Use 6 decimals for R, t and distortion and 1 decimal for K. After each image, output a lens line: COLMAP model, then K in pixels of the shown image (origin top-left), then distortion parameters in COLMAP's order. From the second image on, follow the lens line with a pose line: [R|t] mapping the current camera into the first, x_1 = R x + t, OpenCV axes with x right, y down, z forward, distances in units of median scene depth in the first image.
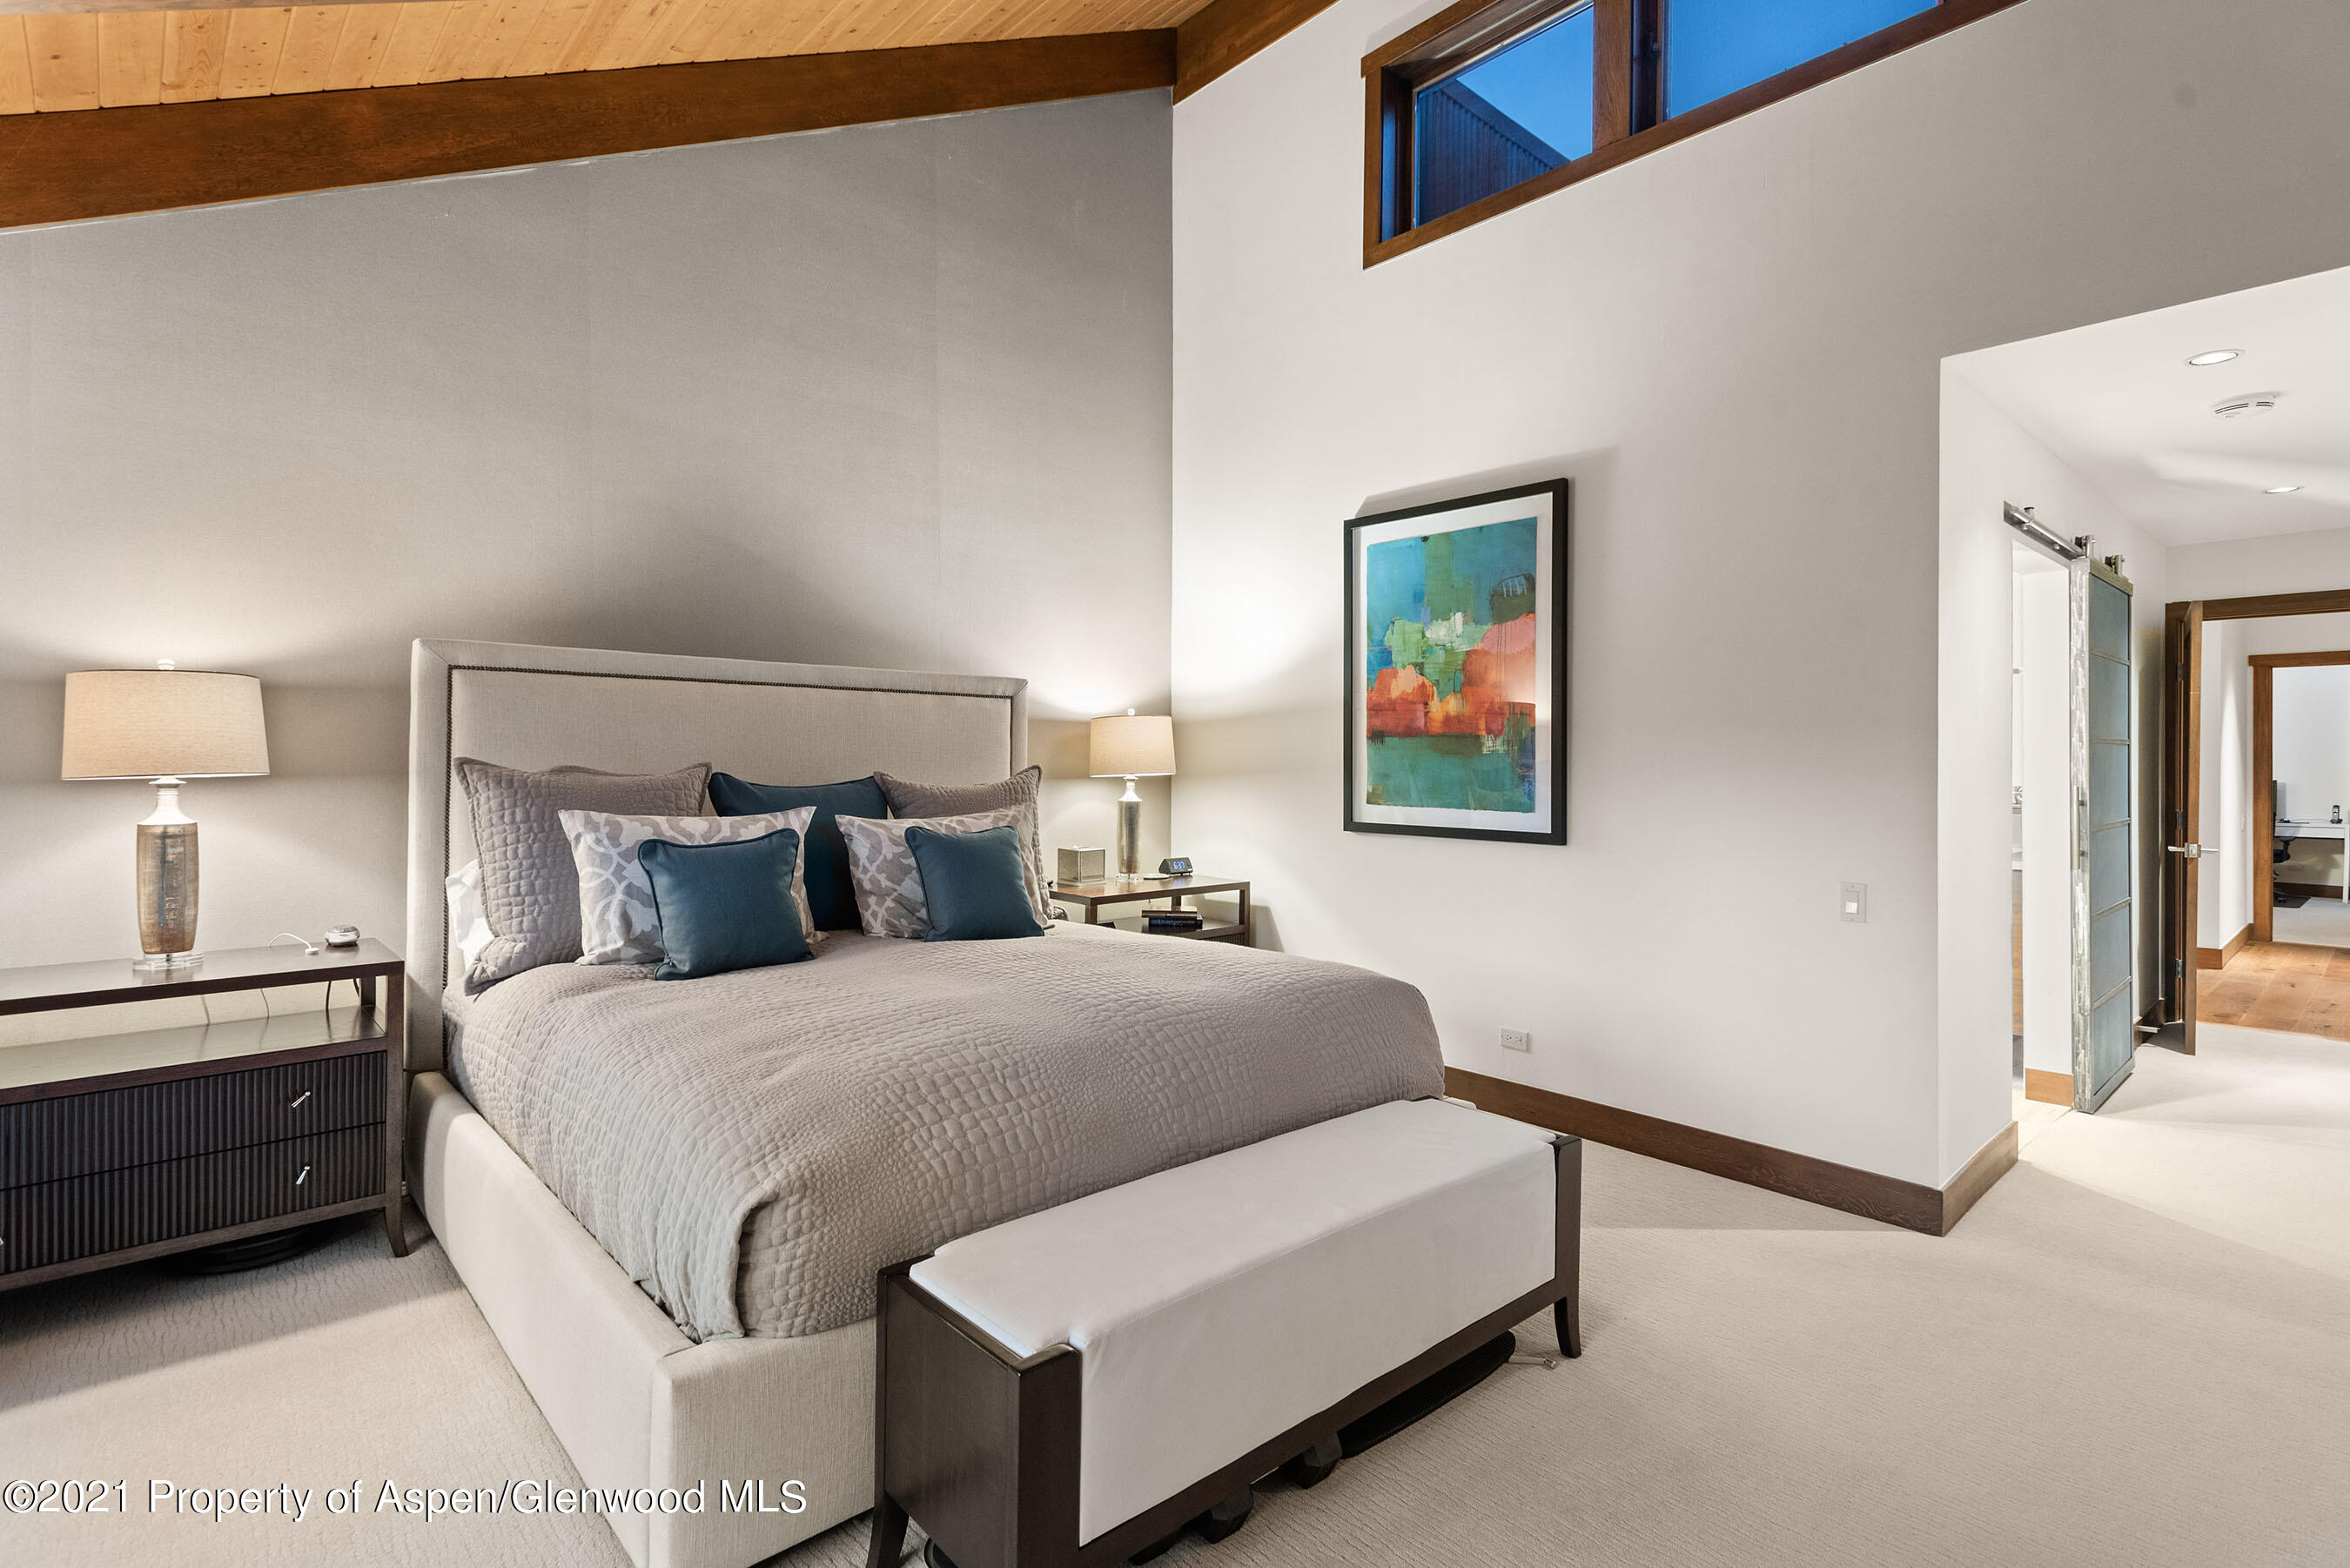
lens RADIAL K [[1113.2, 0, 1176.0], [0, 1113.2, 774.4], [0, 0, 1]] dist [0.014209, -0.001473]
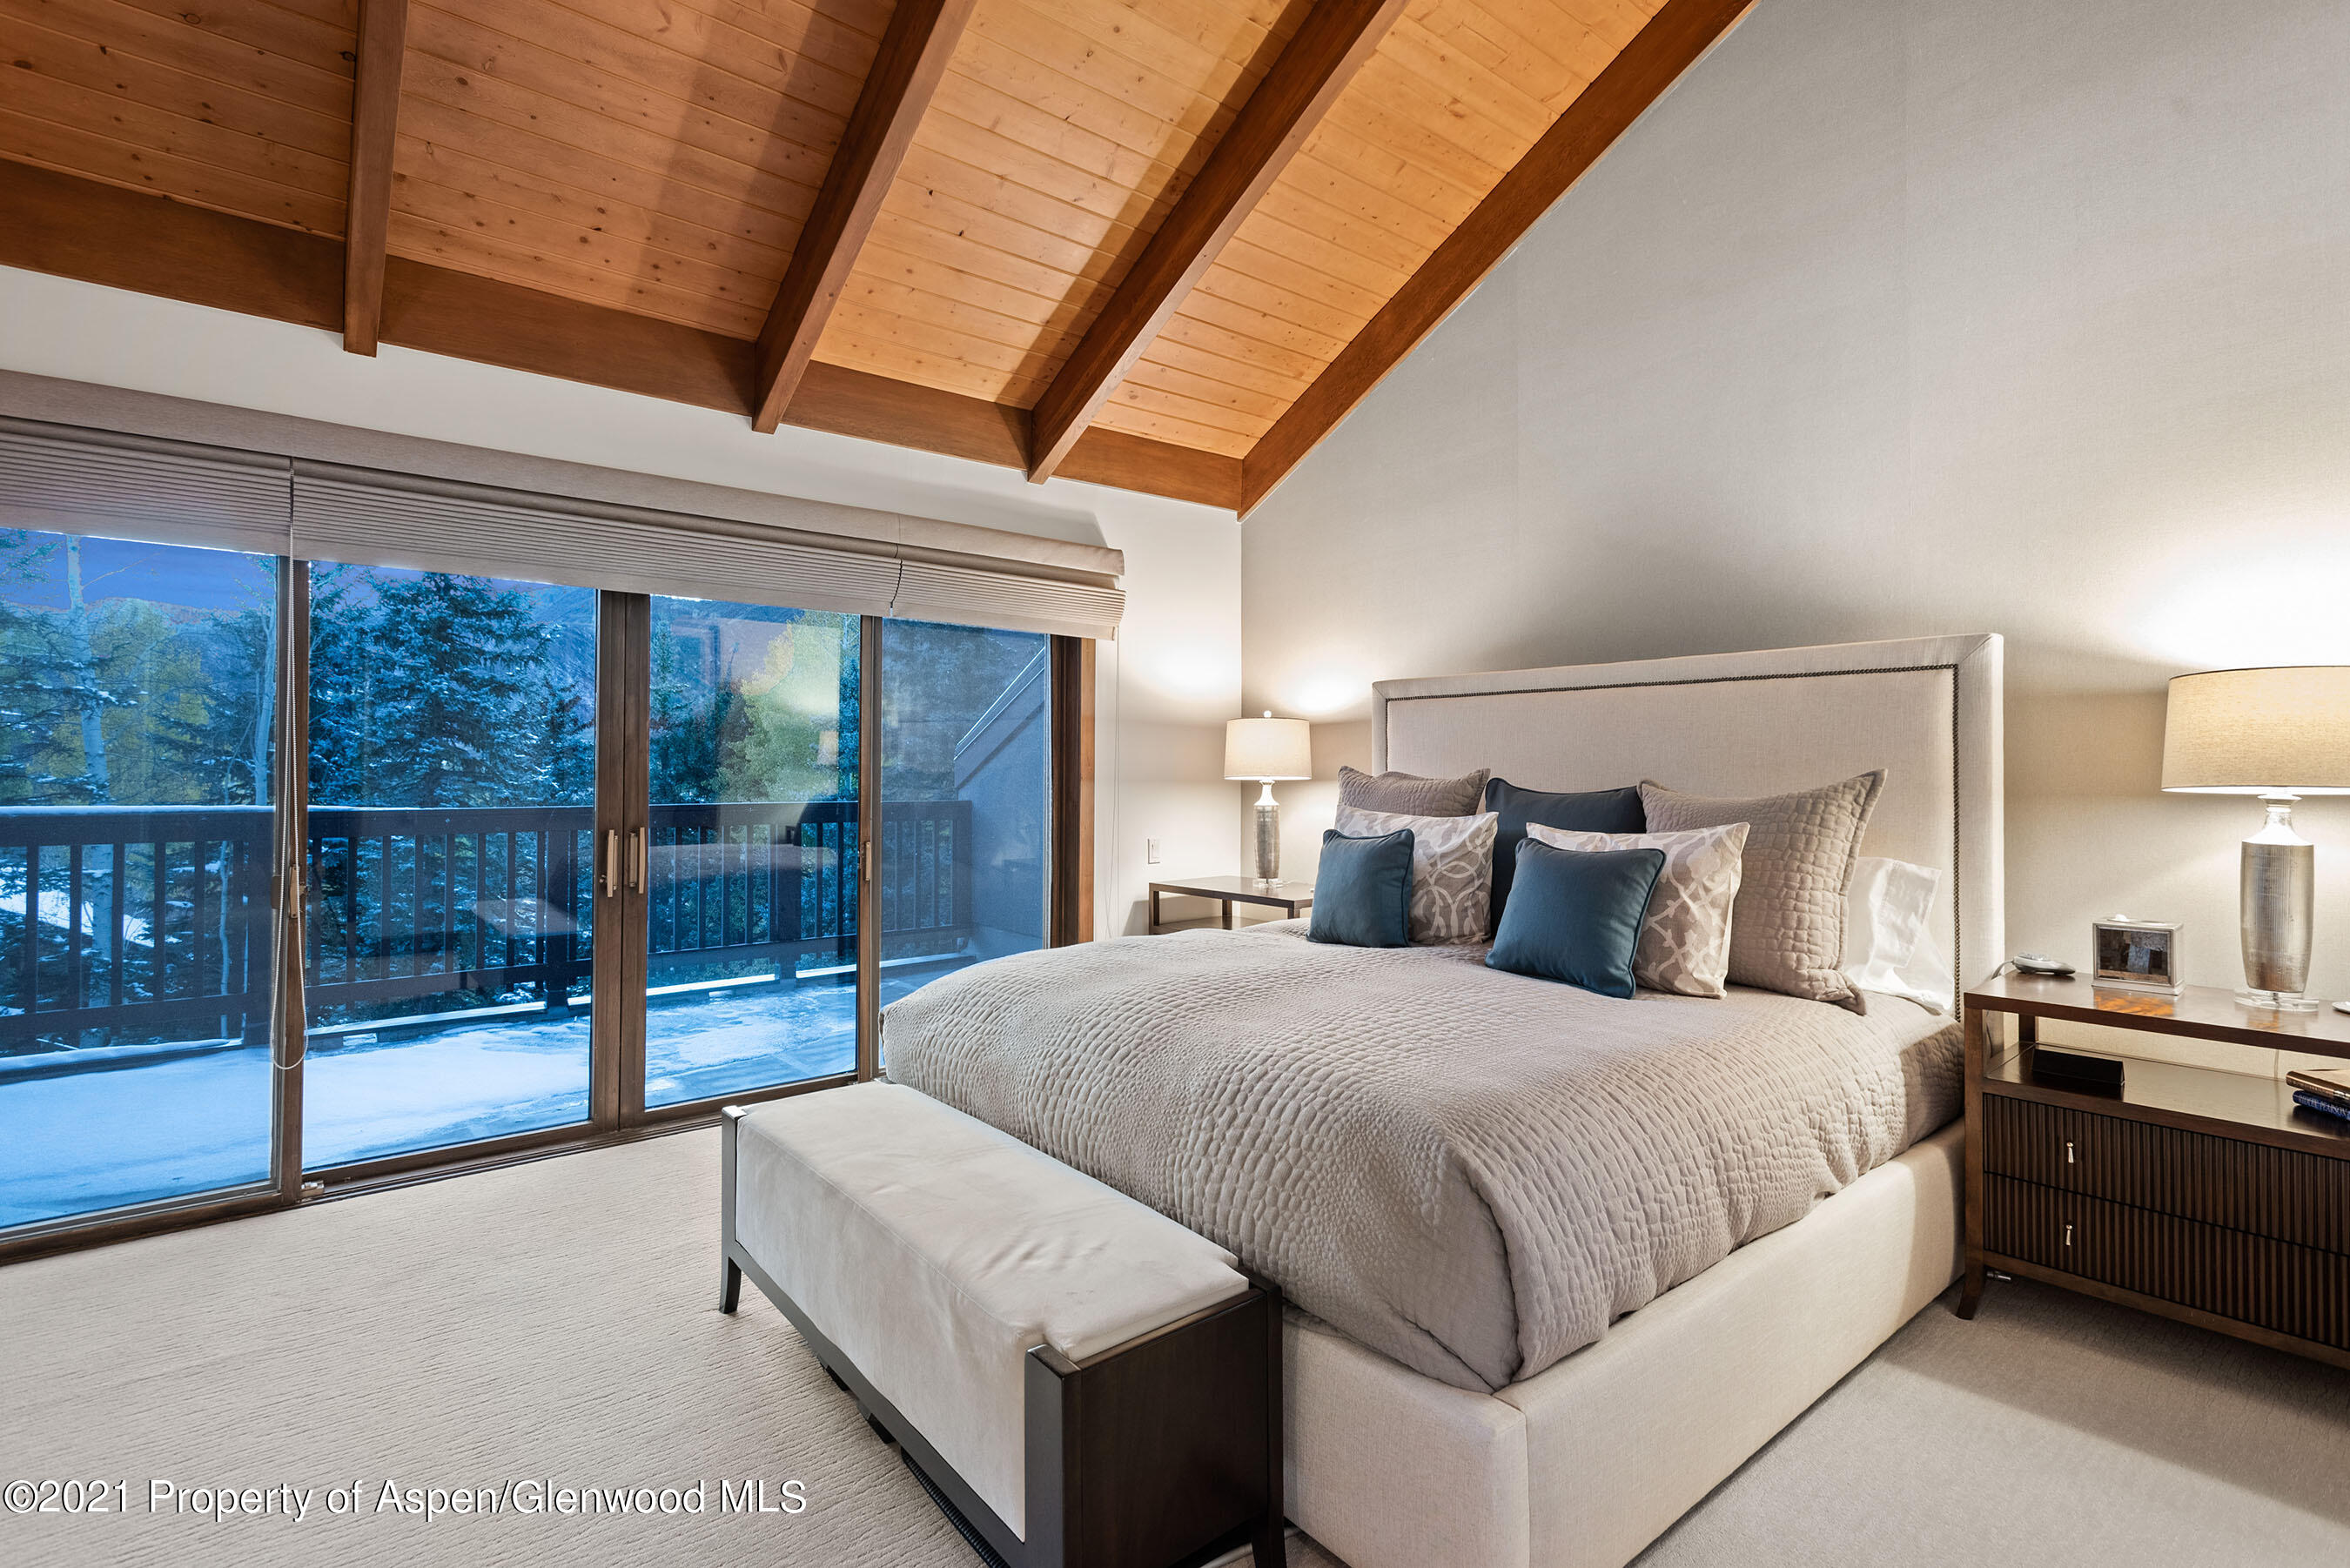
lens RADIAL K [[1113.2, 0, 1176.0], [0, 1113.2, 774.4], [0, 0, 1]] dist [0.014209, -0.001473]
pose [[-0.043418, -0.002846, -0.999053, 0.494558], [-0.012262, 0.999922, -0.002315, 0.000400], [0.998982, 0.012150, -0.043450, 0.550474]]
